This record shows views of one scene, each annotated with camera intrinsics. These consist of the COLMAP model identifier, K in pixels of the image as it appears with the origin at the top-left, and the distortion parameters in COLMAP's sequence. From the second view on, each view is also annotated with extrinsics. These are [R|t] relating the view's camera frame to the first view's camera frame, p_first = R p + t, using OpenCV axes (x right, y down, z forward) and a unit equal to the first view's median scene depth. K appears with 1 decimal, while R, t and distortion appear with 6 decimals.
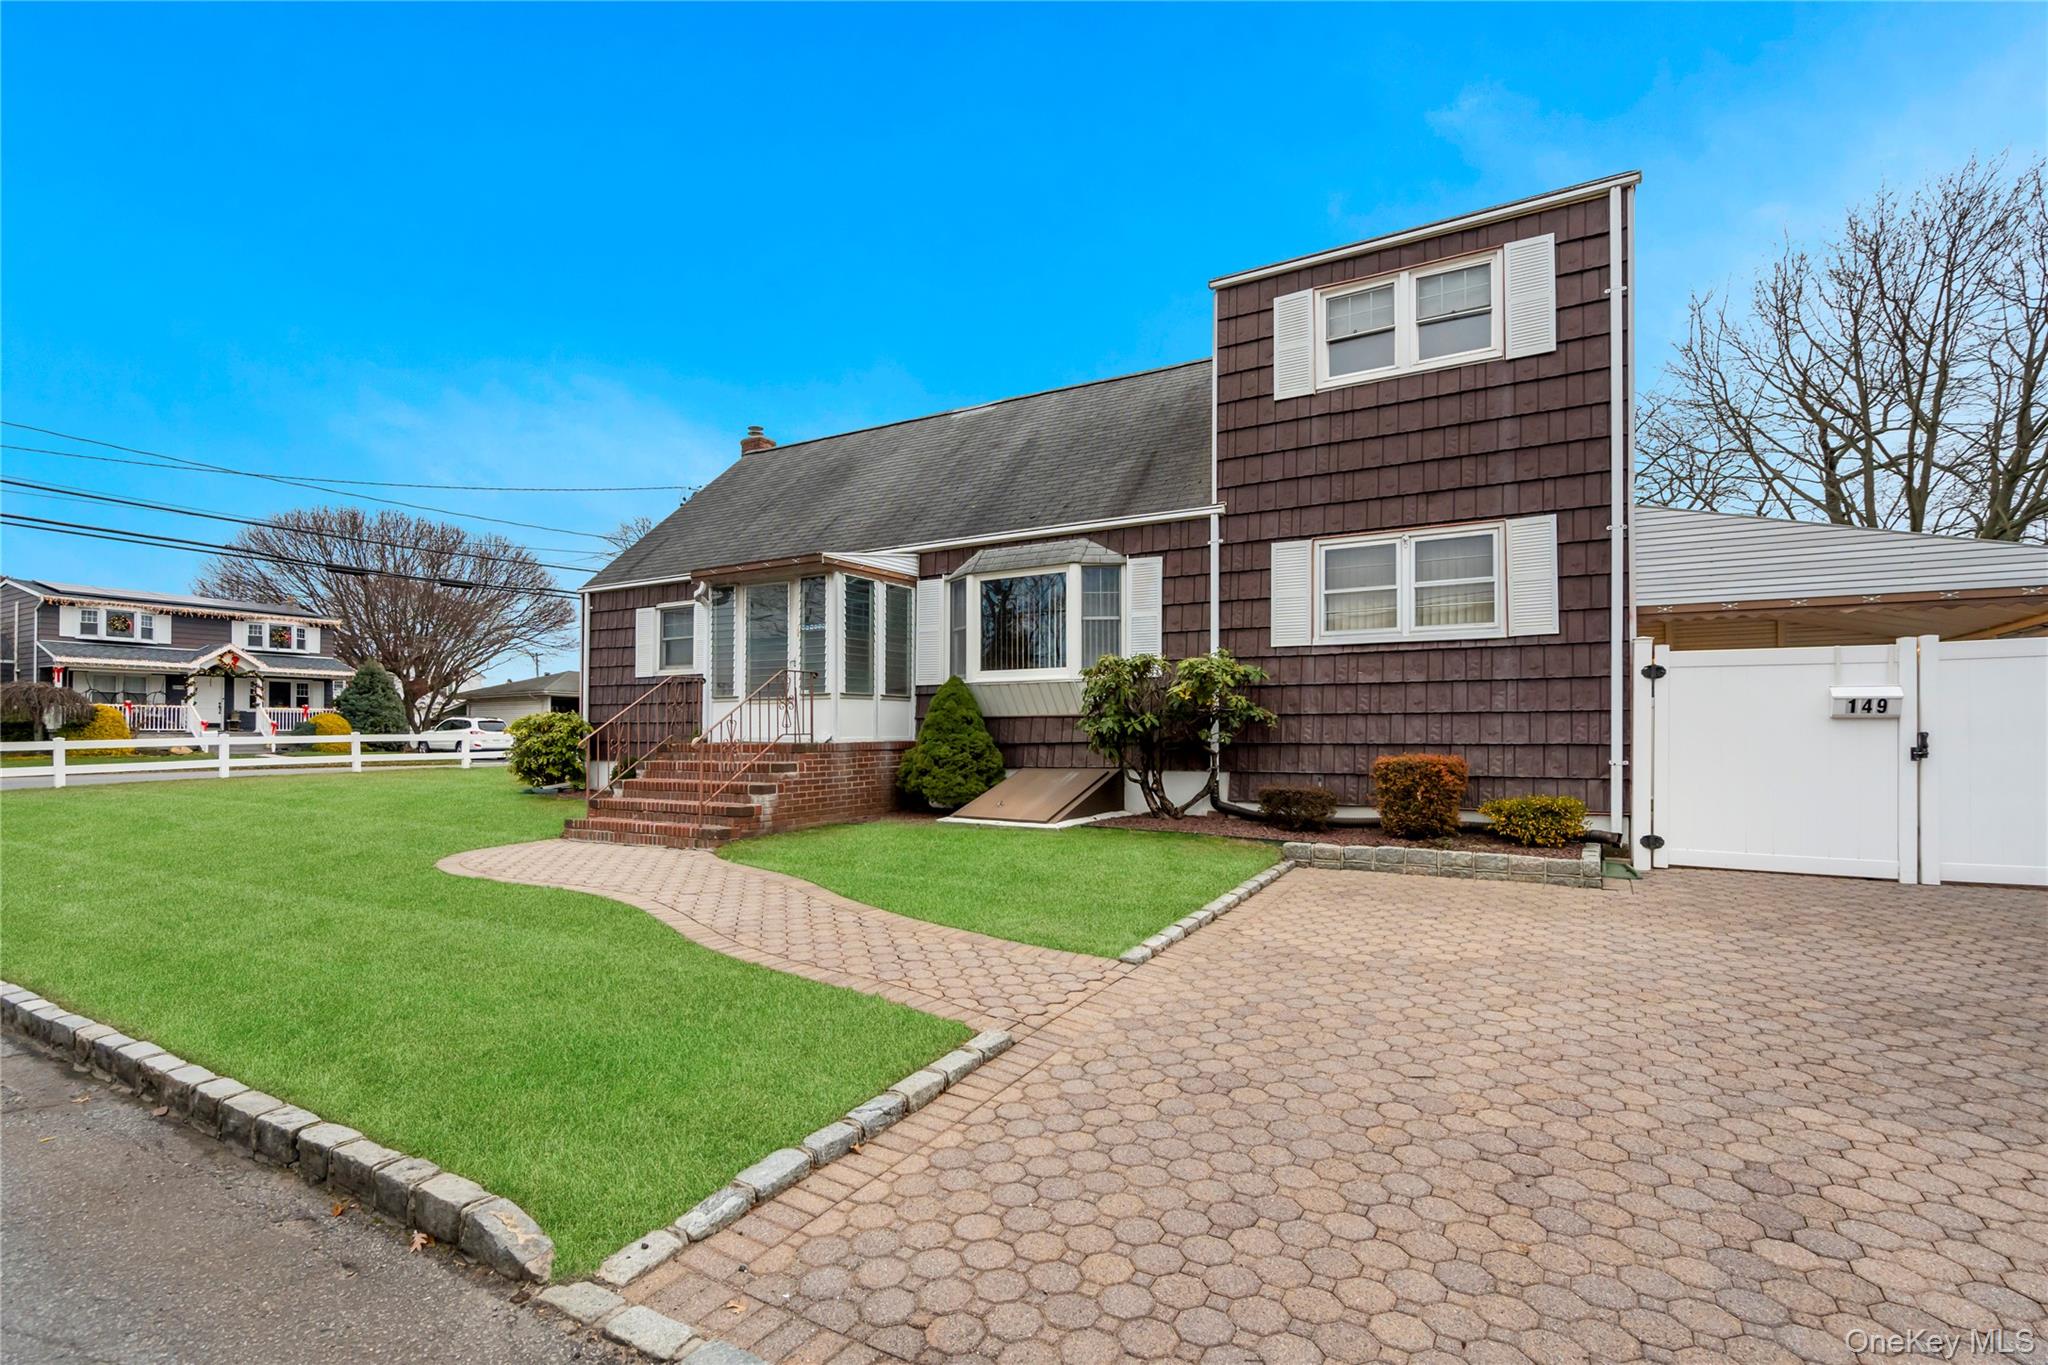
lens RADIAL K [[945.3, 0, 1018.5], [0, 945.3, 723.0], [0, 0, 1]] dist [-0.001525, 0.000846]
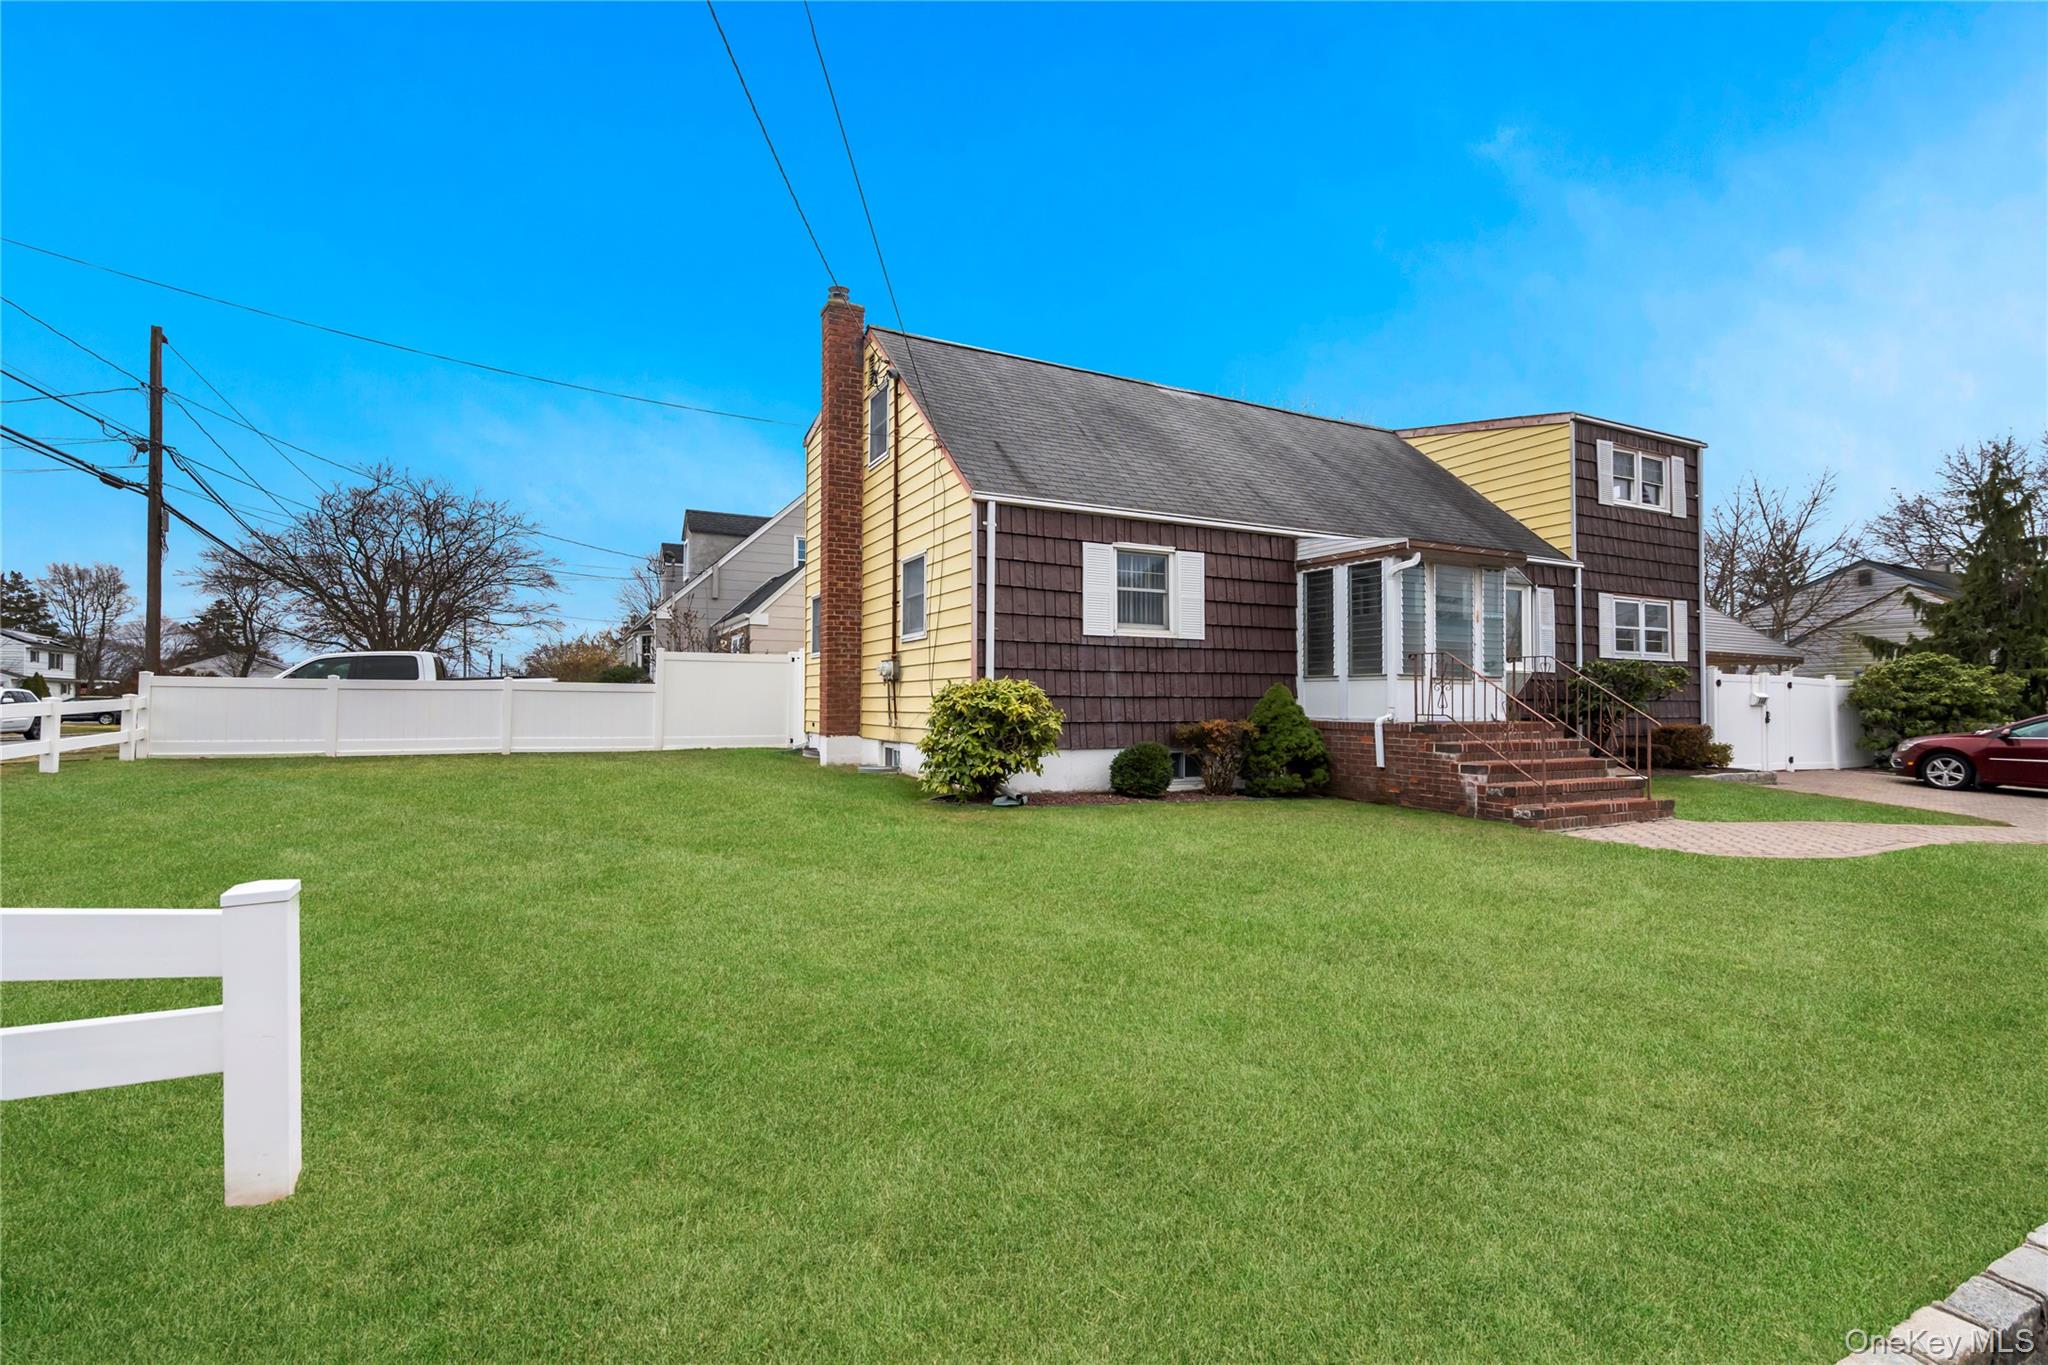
lens RADIAL K [[911.3, 0, 1028.4], [0, 911.3, 691.2], [0, 0, 1]] dist [-0.000088, 0.000439]
pose [[0.536099, 0.013839, 0.844042, -1.558656], [-0.014994, 0.999864, -0.006871, 0.001506], [-0.844022, -0.008972, 0.536233, 0.996026]]
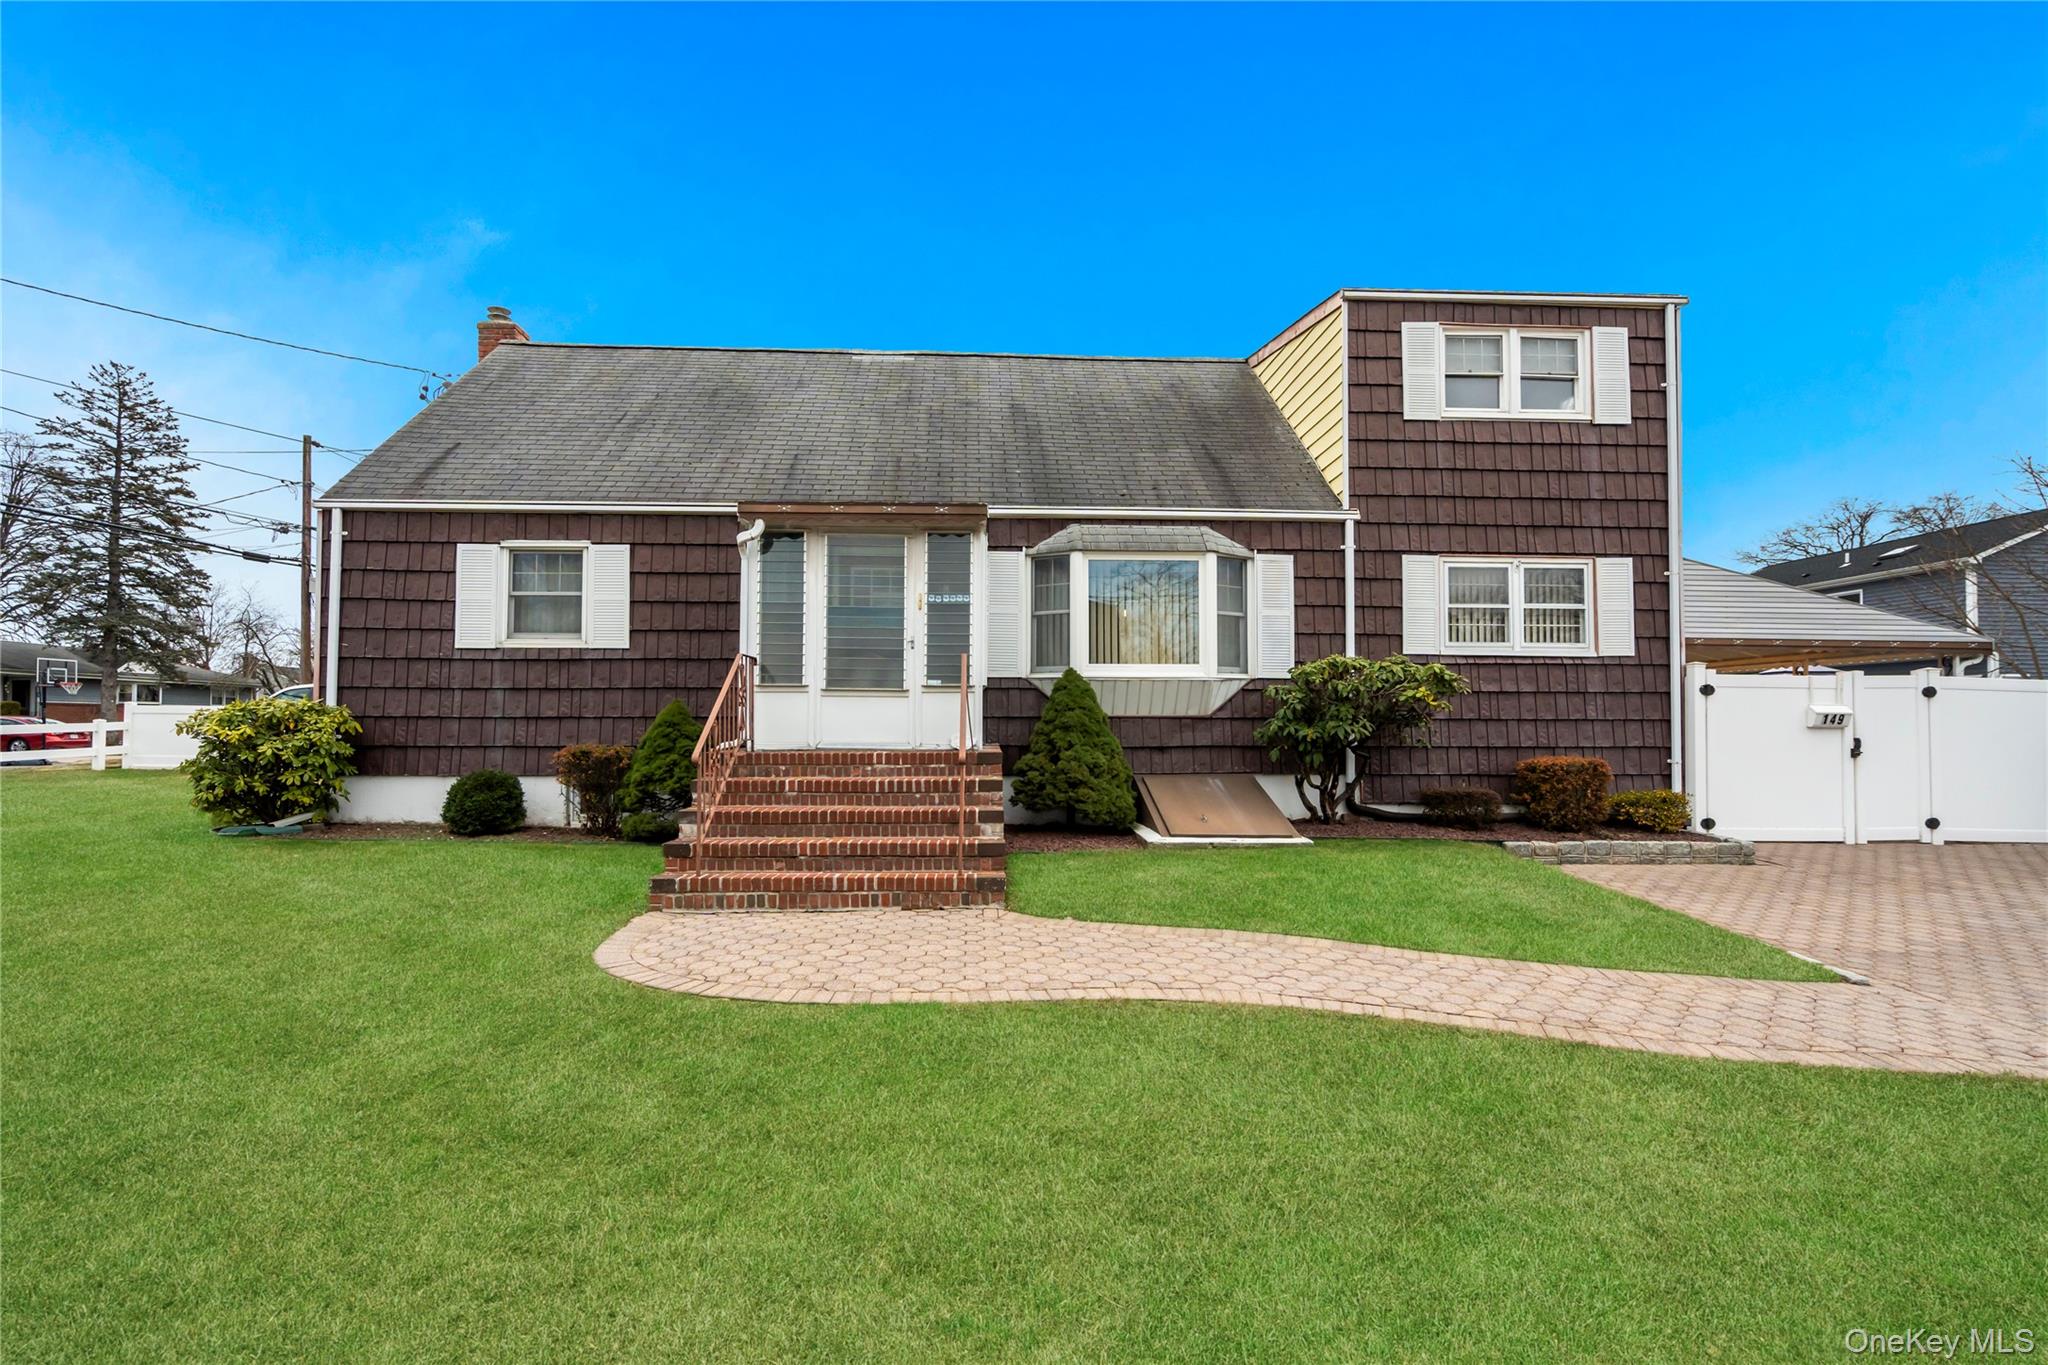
lens RADIAL K [[896.4, 0, 1023.7], [0, 896.4, 710.3], [0, 0, 1]] dist [-0.001651, 0.000177]
pose [[0.838464, 0.013783, 0.544783, -0.626570], [-0.009946, 0.999901, -0.009990, -0.004329], [-0.544867, 0.002958, 0.838517, 0.402066]]
